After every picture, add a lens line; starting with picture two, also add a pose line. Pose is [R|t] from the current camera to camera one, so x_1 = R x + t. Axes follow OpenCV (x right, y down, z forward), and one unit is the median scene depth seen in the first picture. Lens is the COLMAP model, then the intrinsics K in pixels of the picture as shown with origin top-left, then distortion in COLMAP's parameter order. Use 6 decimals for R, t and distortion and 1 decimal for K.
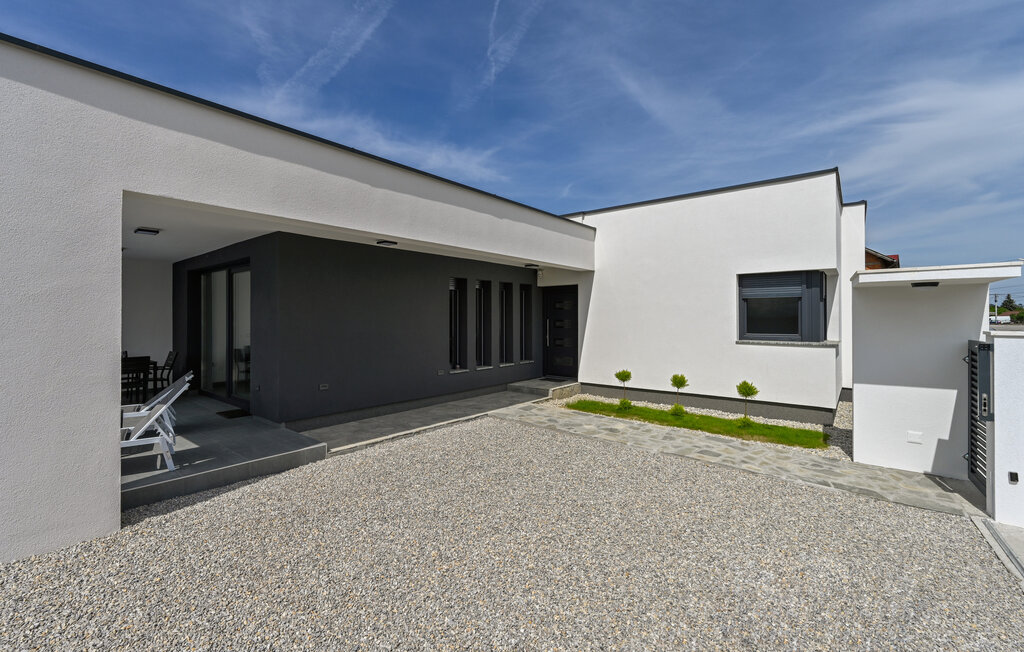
lens RADIAL K [[418.7, 0, 512.5], [0, 418.7, 321.2], [0, 0, 1]] dist [0.001517, 0.000010]
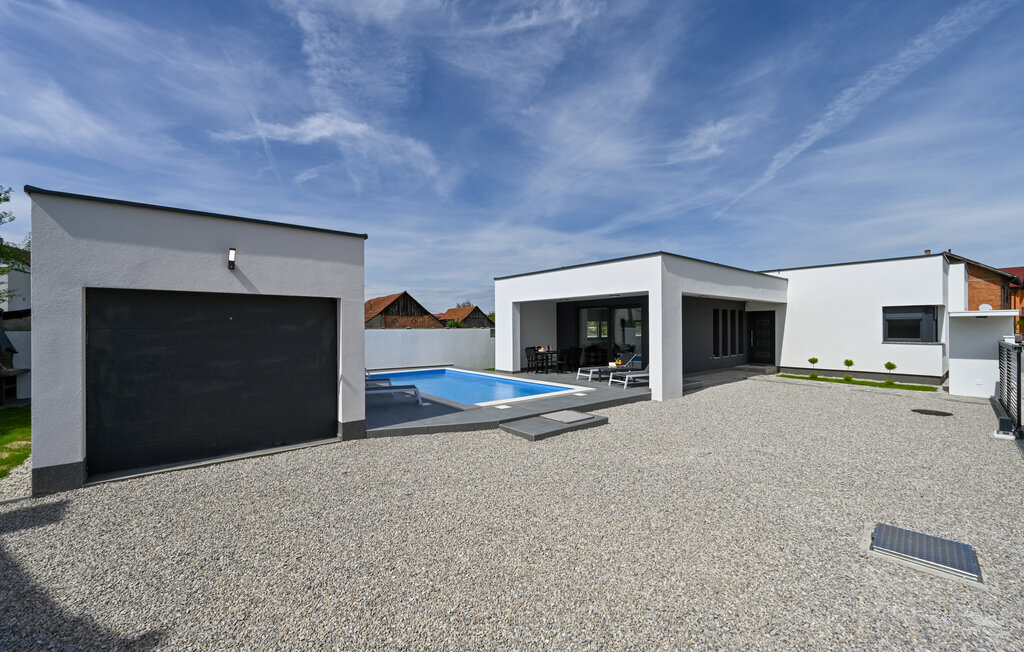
lens RADIAL K [[418.7, 0, 509.4], [0, 418.7, 327.4], [0, 0, 1]] dist [0.001517, 0.000010]
pose [[0.984719, -0.006923, -0.174014, -0.771563], [0.006459, 0.999974, -0.003230, -0.023578], [0.174032, 0.002057, 0.984738, -1.122812]]
